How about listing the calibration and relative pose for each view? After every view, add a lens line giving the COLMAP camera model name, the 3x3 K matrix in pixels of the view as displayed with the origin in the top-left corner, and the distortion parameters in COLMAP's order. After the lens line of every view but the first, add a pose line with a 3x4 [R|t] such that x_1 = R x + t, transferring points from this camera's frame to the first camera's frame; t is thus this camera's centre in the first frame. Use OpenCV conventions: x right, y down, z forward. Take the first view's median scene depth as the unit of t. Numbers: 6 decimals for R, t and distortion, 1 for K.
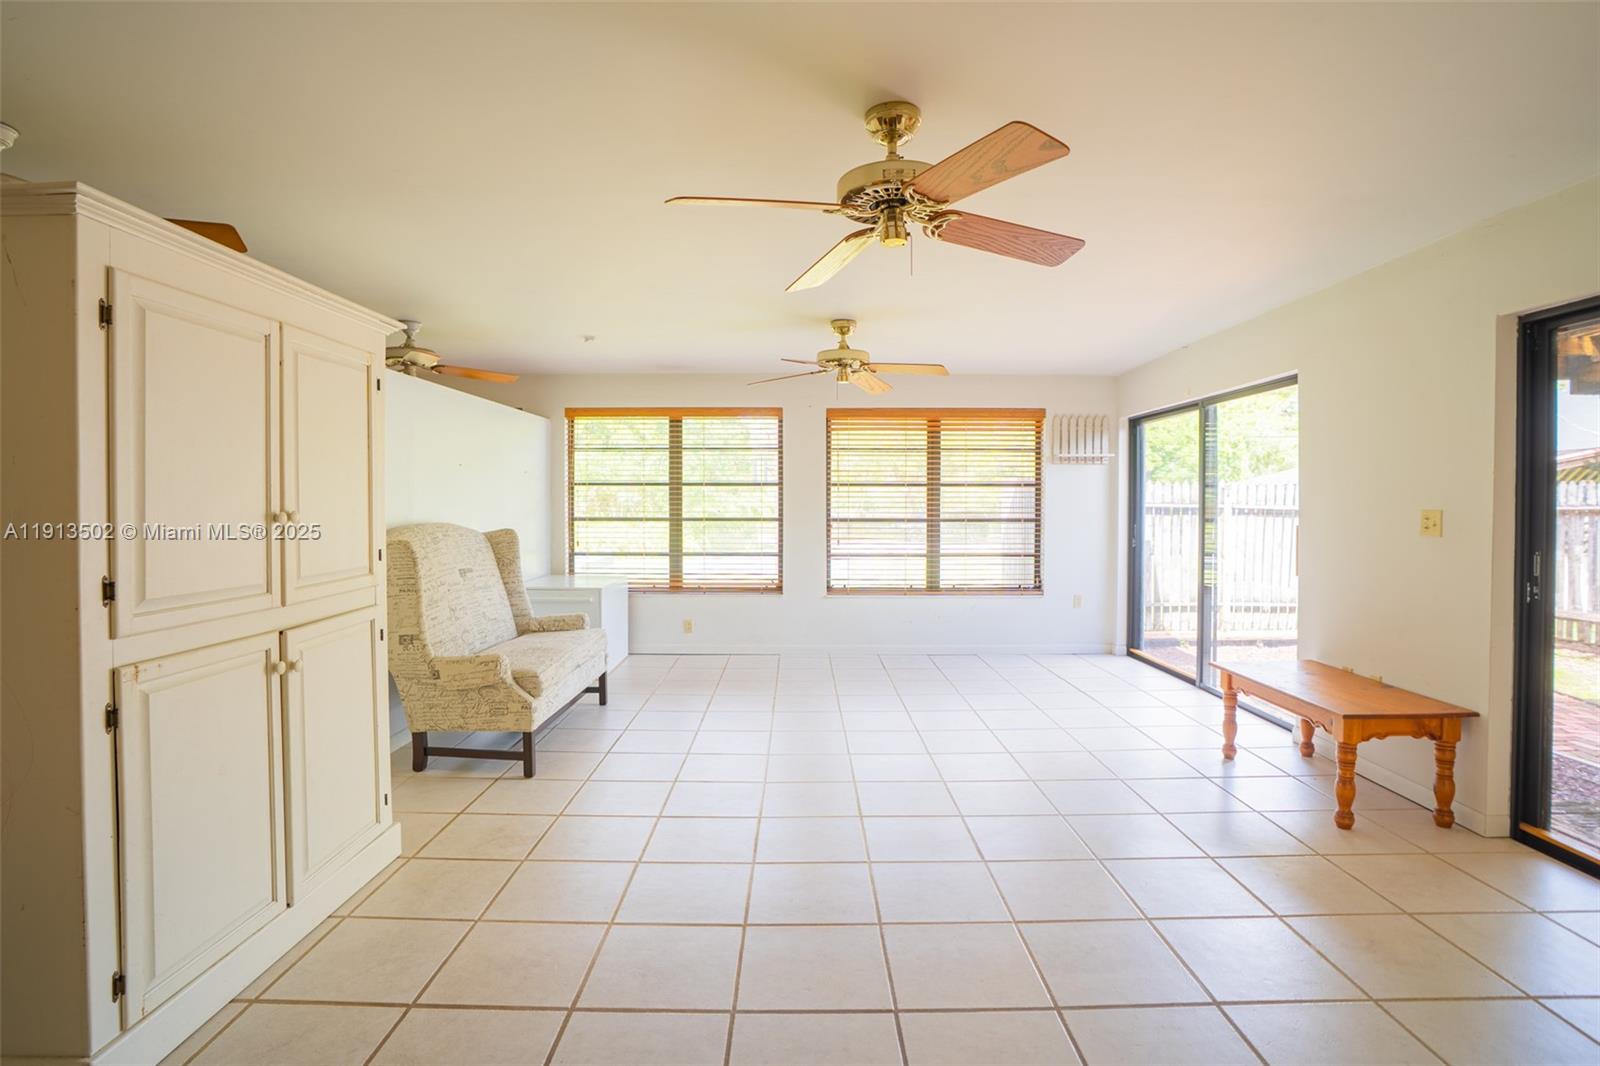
lens RADIAL K [[761.5, 0, 812.4], [0, 761.5, 507.6], [0, 0, 1]] dist [-0.056498, 0.019463]
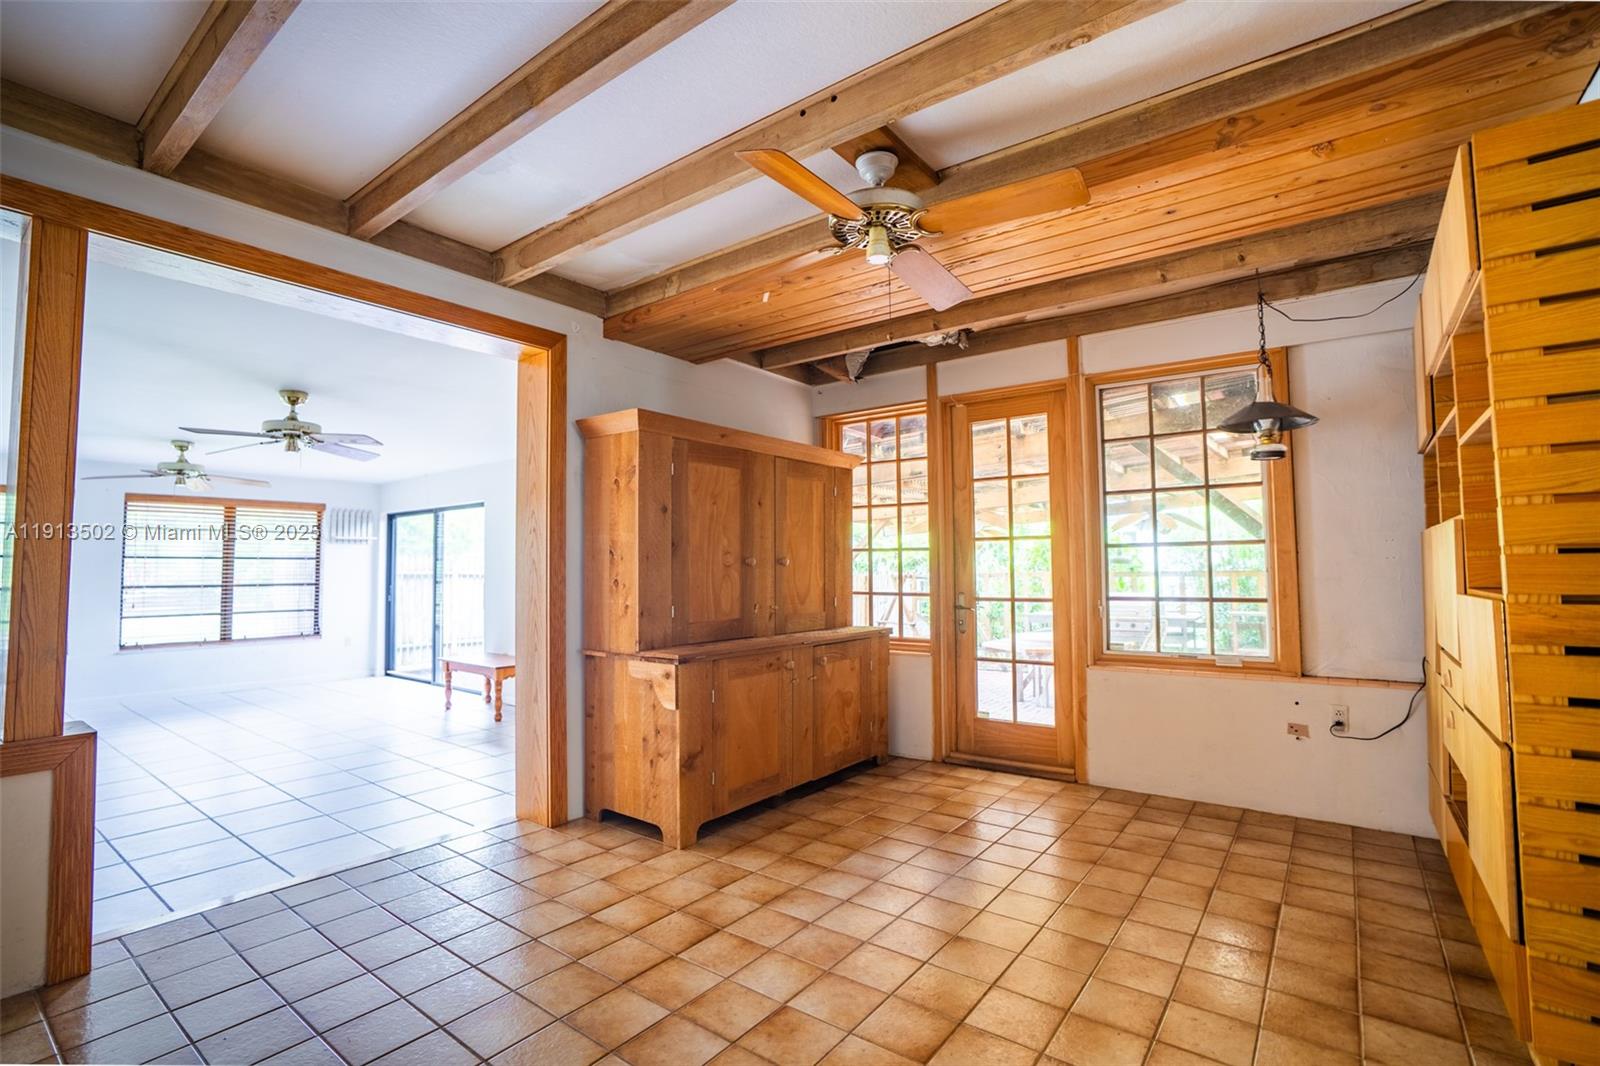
lens RADIAL K [[761.5, 0, 796.1], [0, 761.5, 527.2], [0, 0, 1]] dist [-0.056498, 0.019463]
pose [[0.610617, 0.035242, 0.791142, -0.250277], [0.016483, 0.998227, -0.057189, 0.005435], [-0.791755, 0.047961, 0.608954, -0.523314]]
